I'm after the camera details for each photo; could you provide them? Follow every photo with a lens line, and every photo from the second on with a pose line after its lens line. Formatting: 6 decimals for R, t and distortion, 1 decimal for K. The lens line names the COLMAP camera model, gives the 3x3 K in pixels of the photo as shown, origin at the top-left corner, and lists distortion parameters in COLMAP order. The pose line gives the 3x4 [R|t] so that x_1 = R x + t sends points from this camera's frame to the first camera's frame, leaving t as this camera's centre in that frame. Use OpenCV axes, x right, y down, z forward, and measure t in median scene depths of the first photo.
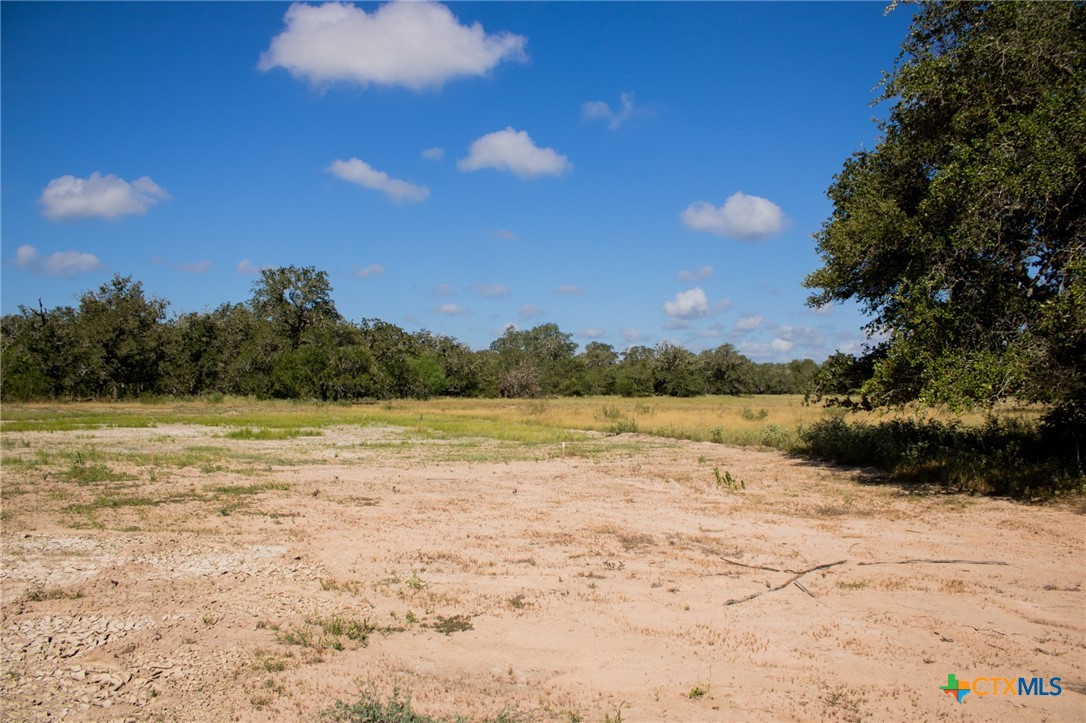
lens RADIAL K [[914.5, 0, 546.0], [0, 914.5, 366.1], [0, 0, 1]] dist [-0.163521, 0.156733]
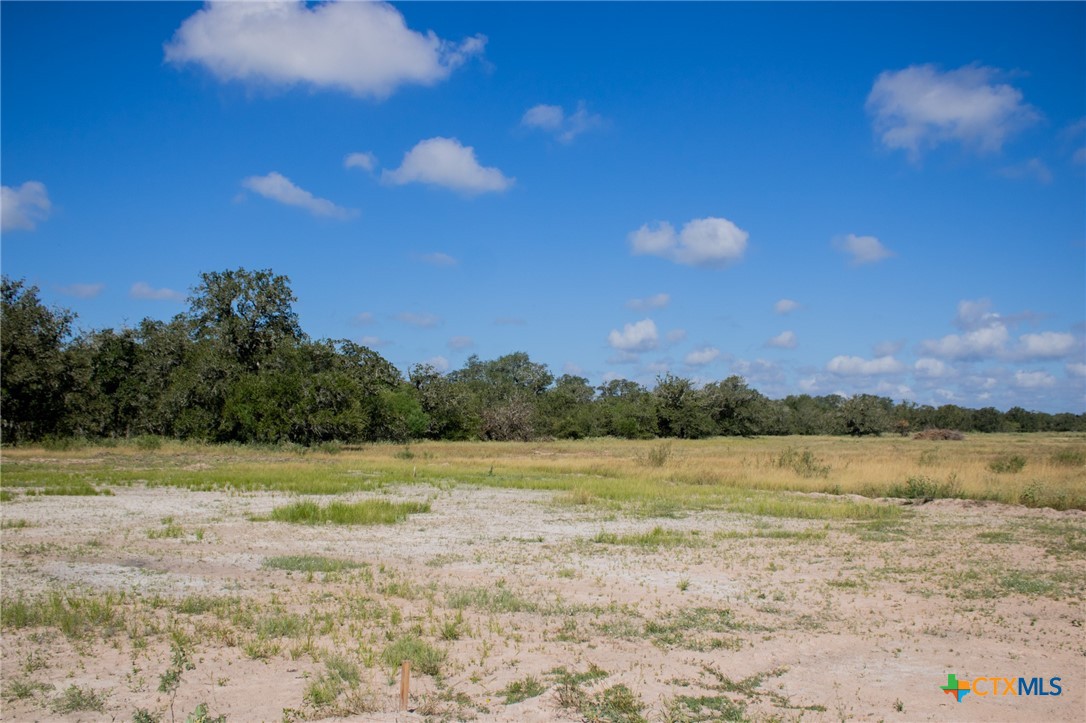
lens RADIAL K [[1001.2, 0, 543.0], [0, 1001.2, 361.5], [0, 0, 1]] dist [-0.155613, 0.151208]
pose [[0.997063, 0.003104, 0.076526, -0.084940], [0.000217, 0.999059, -0.043360, 0.003940], [-0.076589, 0.043249, 0.996124, 0.140243]]
